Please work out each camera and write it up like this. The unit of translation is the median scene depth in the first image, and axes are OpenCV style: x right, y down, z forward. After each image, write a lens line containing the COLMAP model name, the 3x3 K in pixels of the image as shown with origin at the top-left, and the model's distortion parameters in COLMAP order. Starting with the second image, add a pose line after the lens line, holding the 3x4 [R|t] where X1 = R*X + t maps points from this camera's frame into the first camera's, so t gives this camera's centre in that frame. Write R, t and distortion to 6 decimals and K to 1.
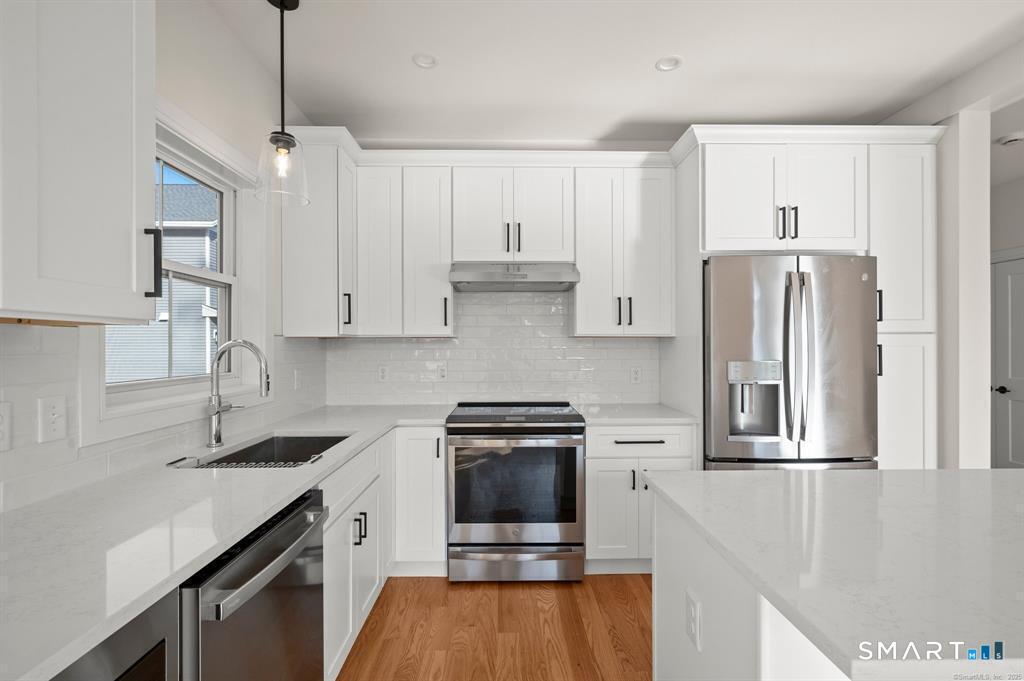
lens RADIAL K [[465.1, 0, 512.8], [0, 465.1, 344.6], [0, 0, 1]] dist [0.017650, -0.000514]
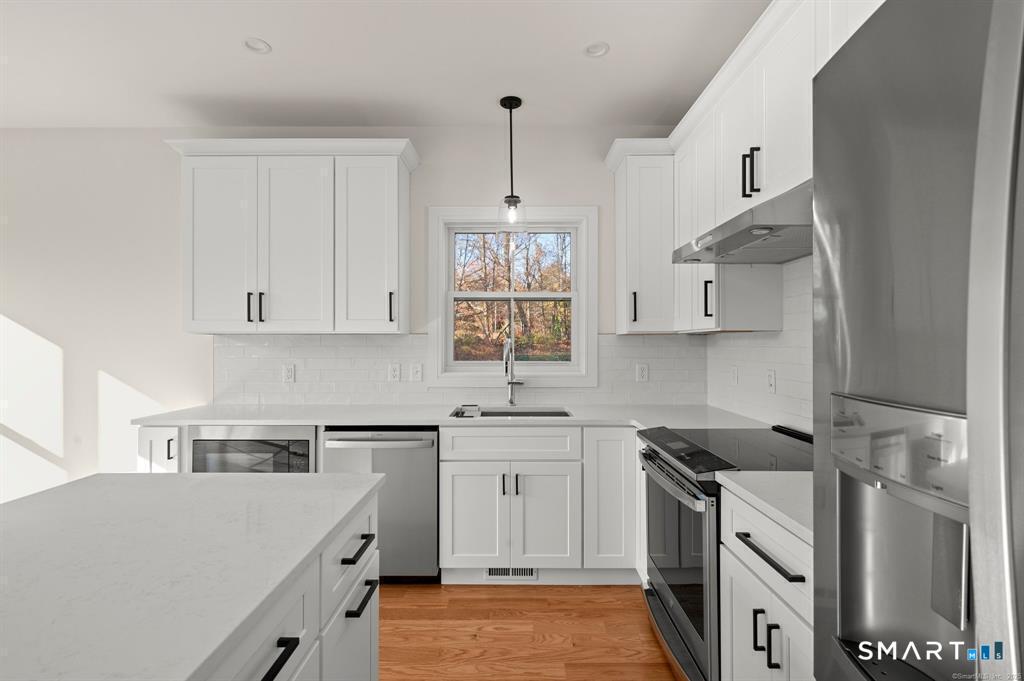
lens RADIAL K [[498.5, 0, 512.0], [0, 498.5, 340.5], [0, 0, 1]] dist [-0.000015, -0.000017]
pose [[-0.021131, -0.004798, -0.999765, 0.967909], [-0.005856, 0.999972, -0.004675, 0.009137], [0.999760, 0.005756, -0.021159, 0.966178]]
